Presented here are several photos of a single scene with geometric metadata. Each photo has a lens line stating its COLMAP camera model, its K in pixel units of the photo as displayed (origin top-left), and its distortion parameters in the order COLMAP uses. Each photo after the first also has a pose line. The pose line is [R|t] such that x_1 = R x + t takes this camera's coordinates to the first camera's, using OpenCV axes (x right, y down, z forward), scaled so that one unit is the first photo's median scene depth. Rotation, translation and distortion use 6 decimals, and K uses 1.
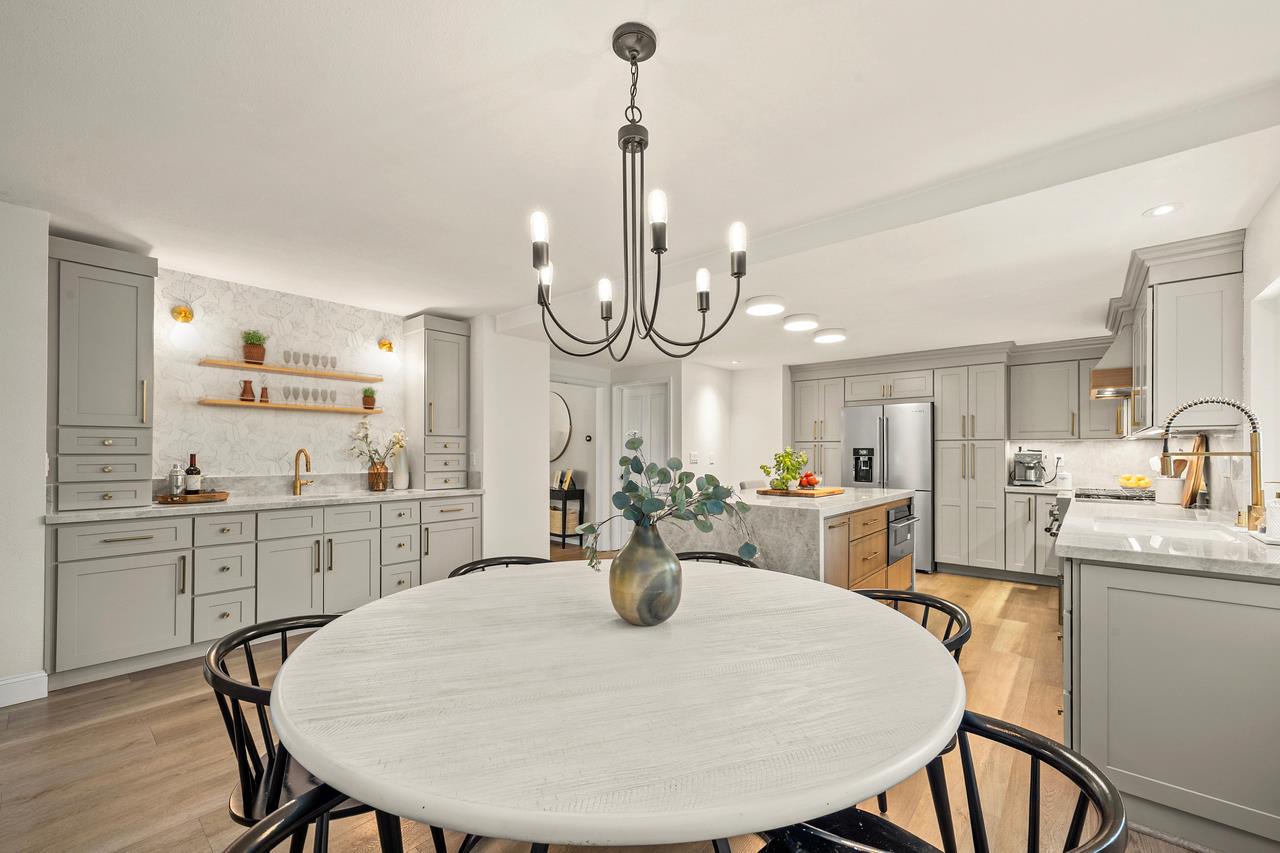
lens RADIAL K [[522.8, 0, 638.4], [0, 522.8, 450.1], [0, 0, 1]] dist [0.017071, 0.000019]
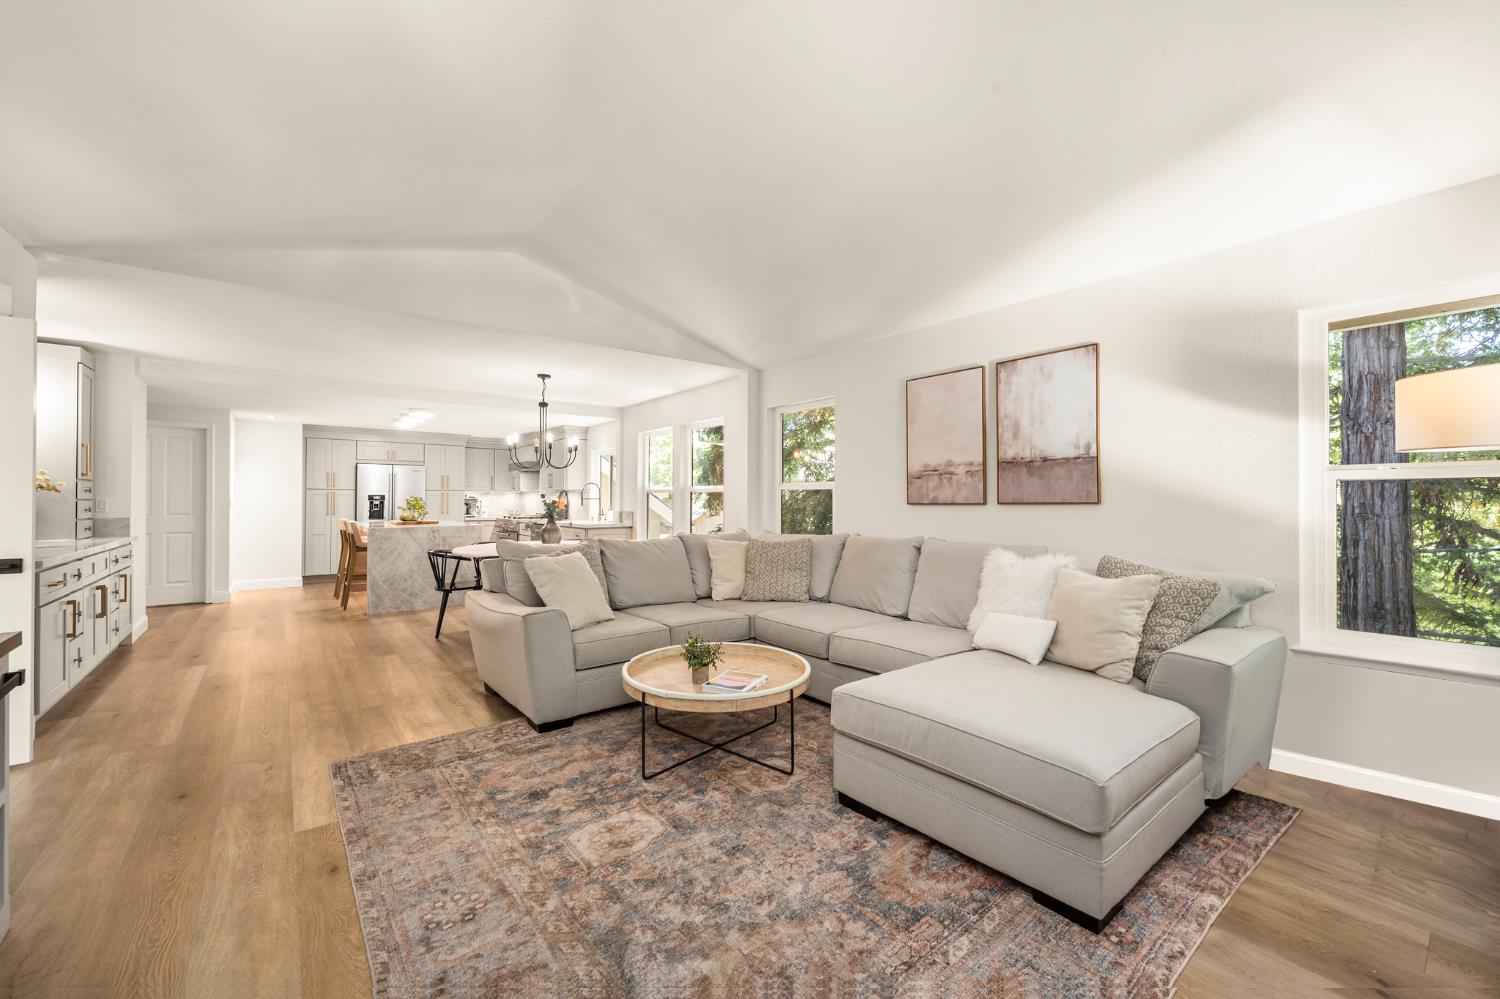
lens RADIAL K [[594.5, 0, 750.0], [0, 594.5, 499.5], [0, 0, 1]] dist [0.001357, -0.000011]
pose [[0.196096, -0.002176, 0.980582, -1.179433], [-0.003745, 0.999989, 0.002968, -0.000203], [-0.980577, -0.004254, 0.196086, -0.349184]]
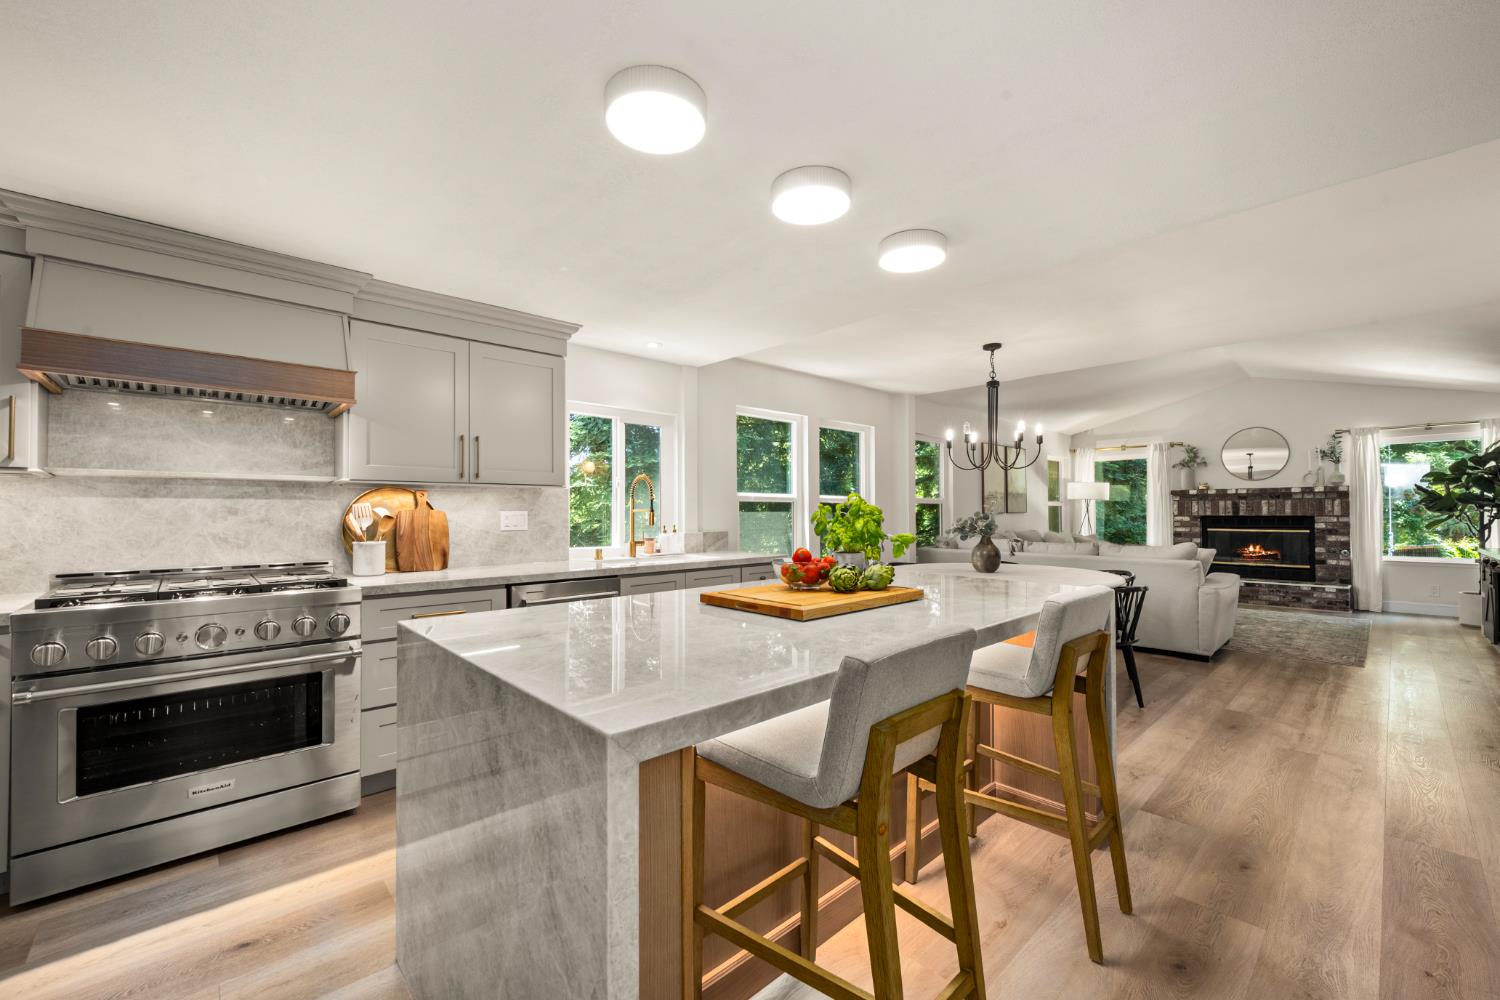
lens RADIAL K [[604.5, 0, 744.8], [0, 604.5, 510.4], [0, 0, 1]] dist [-0.001191, 0.000018]
pose [[-0.992785, -0.000101, 0.119912, 0.281256], [-0.000991, 0.999972, -0.007367, 0.012162], [-0.119908, -0.007433, -0.992757, 1.368865]]
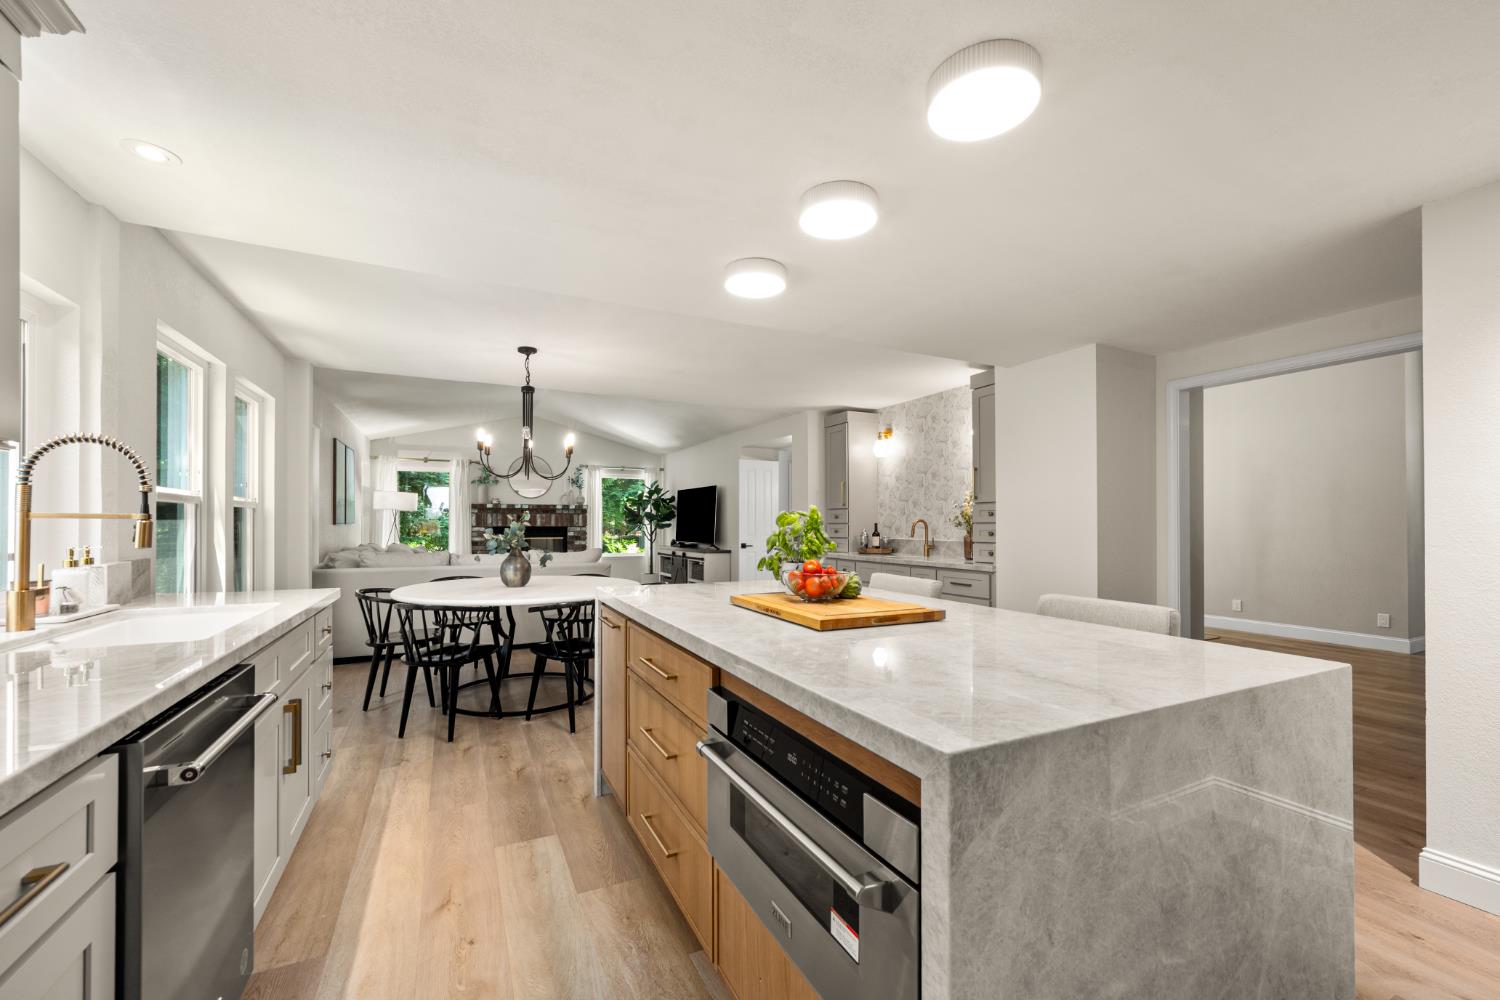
lens RADIAL K [[604.9, 0, 748.2], [0, 604.9, 520.1], [0, 0, 1]] dist [-0.001632, 0.000102]
pose [[-0.405262, -0.009155, -0.914155, 0.717336], [0.000157, 0.999949, -0.010084, 0.012299], [0.914200, -0.004230, -0.405240, 1.042136]]
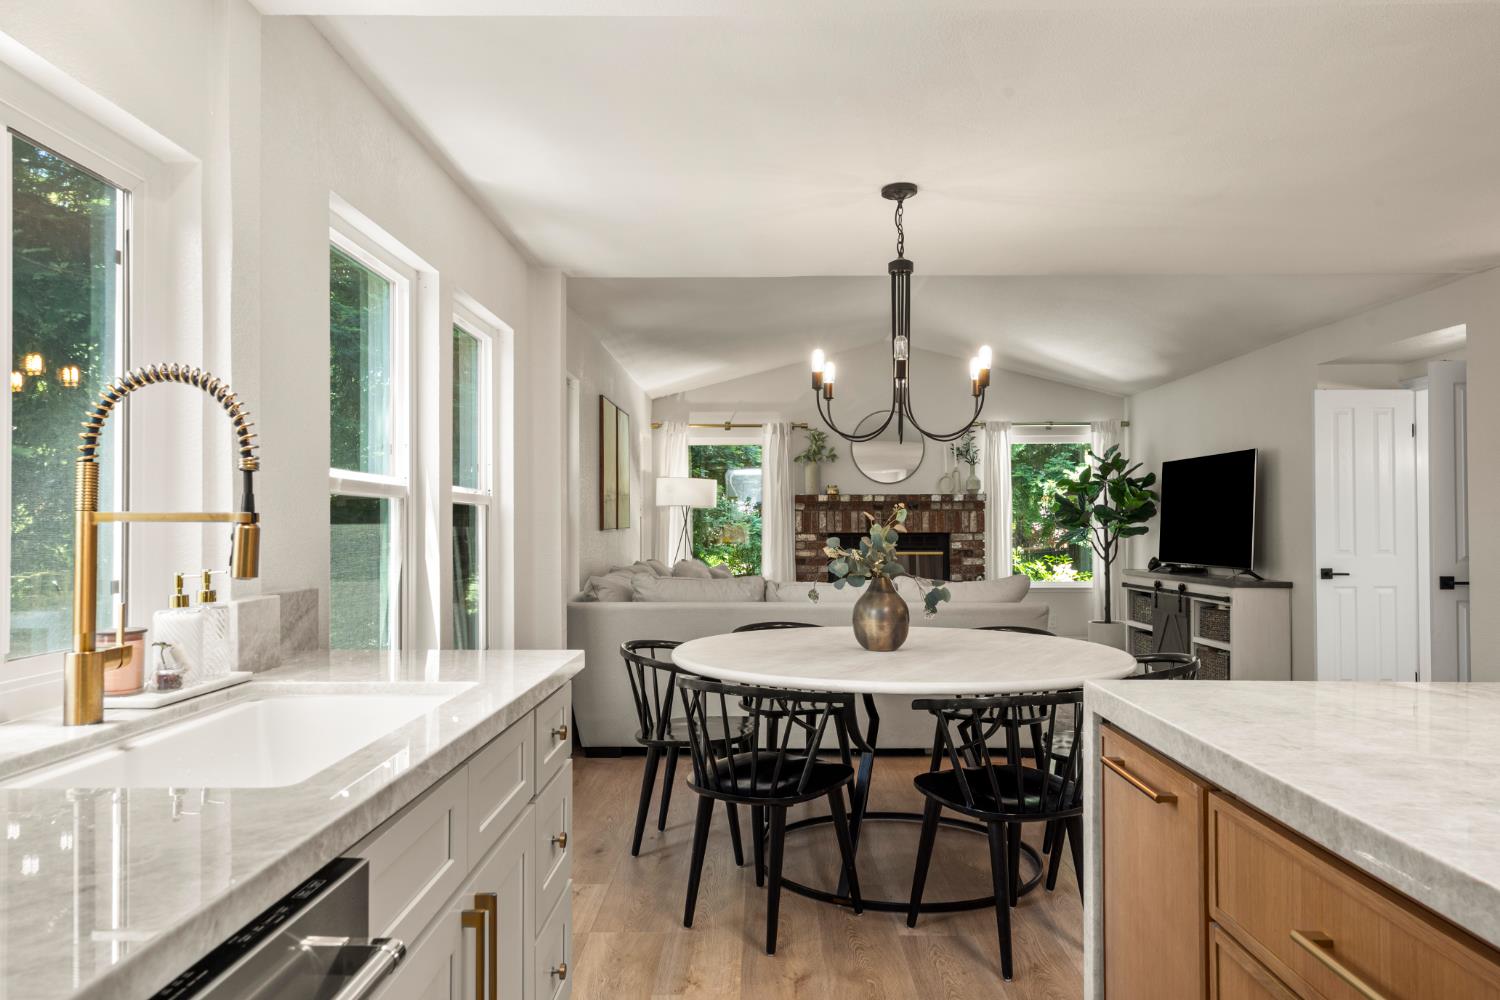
lens RADIAL K [[1016.1, 0, 748.4], [0, 1016.1, 516.5], [0, 0, 1]] dist [0.001463, 0.000137]
pose [[-0.776125, -0.008363, -0.630523, 0.603458], [0.001583, 0.999883, -0.015211, 0.011144], [0.630577, -0.012804, -0.776021, 0.899897]]
